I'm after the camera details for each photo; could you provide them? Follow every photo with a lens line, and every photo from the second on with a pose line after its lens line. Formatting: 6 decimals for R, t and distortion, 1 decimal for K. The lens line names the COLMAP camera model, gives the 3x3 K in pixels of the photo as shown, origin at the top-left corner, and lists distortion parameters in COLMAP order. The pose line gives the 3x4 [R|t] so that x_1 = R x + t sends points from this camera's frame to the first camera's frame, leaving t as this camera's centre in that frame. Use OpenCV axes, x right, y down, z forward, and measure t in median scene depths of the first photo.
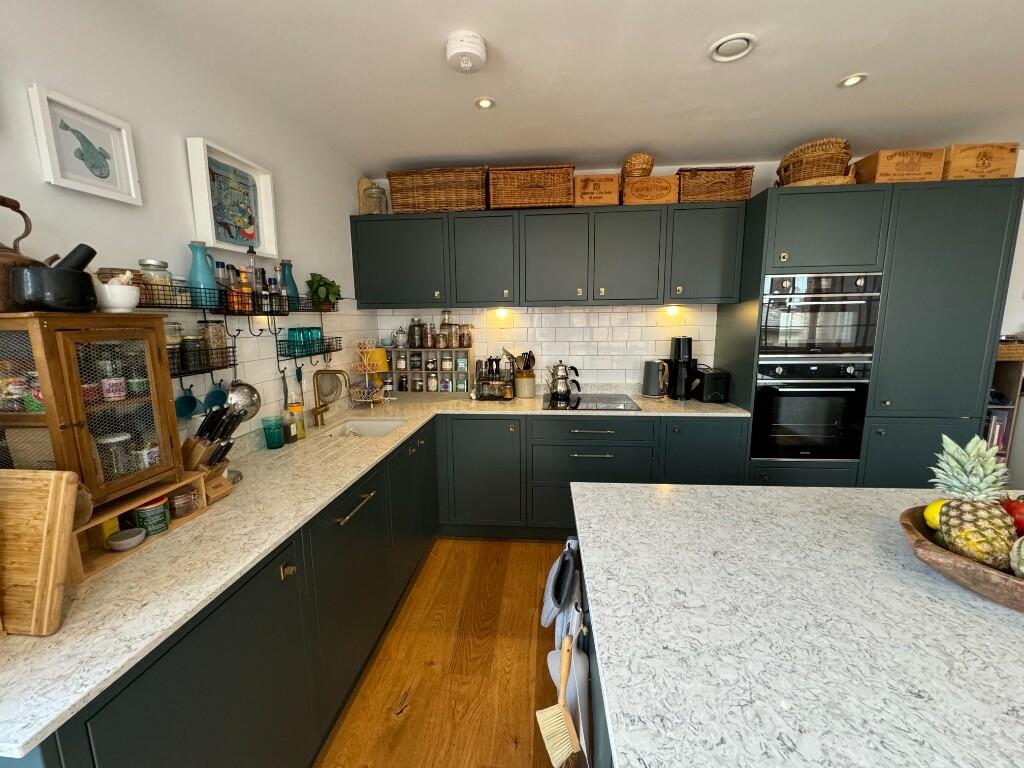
lens RADIAL K [[409.5, 0, 506.9], [0, 409.5, 386.1], [0, 0, 1]] dist [-0.000327, 0.000259]
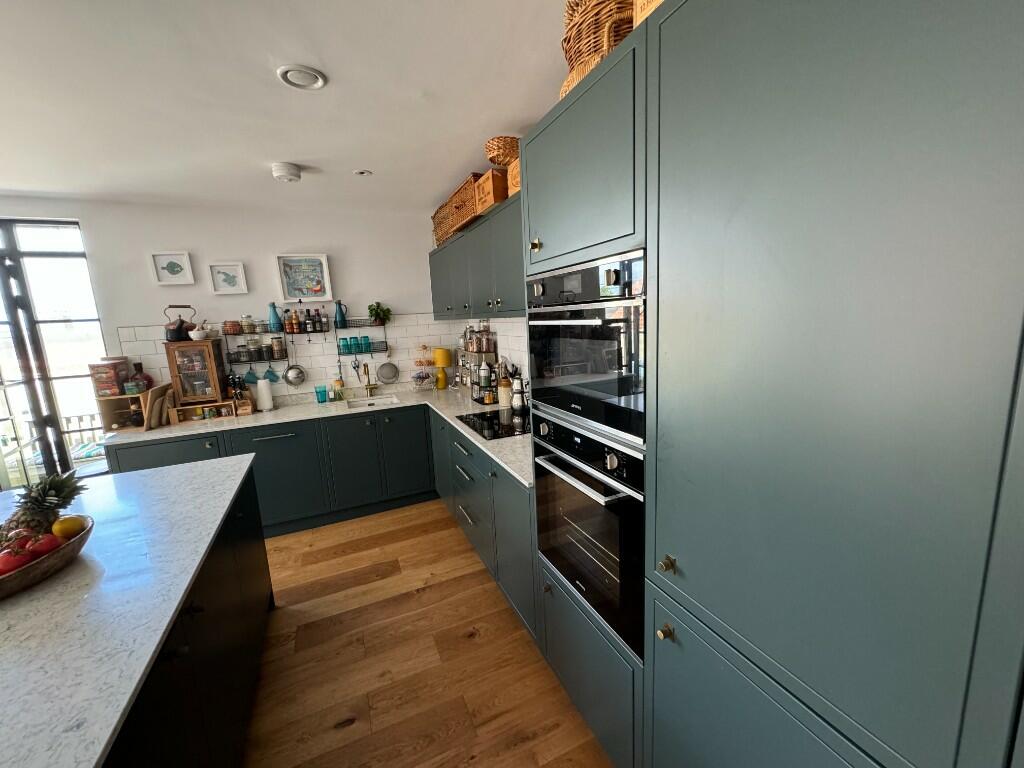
lens RADIAL K [[409.5, 0, 510.7], [0, 409.5, 383.1], [0, 0, 1]] dist [-0.000327, 0.000259]
pose [[0.498170, 0.135490, -0.856428, 1.546086], [-0.097843, 0.990191, 0.099738, -0.221491], [0.861541, 0.034109, 0.506540, 0.834846]]
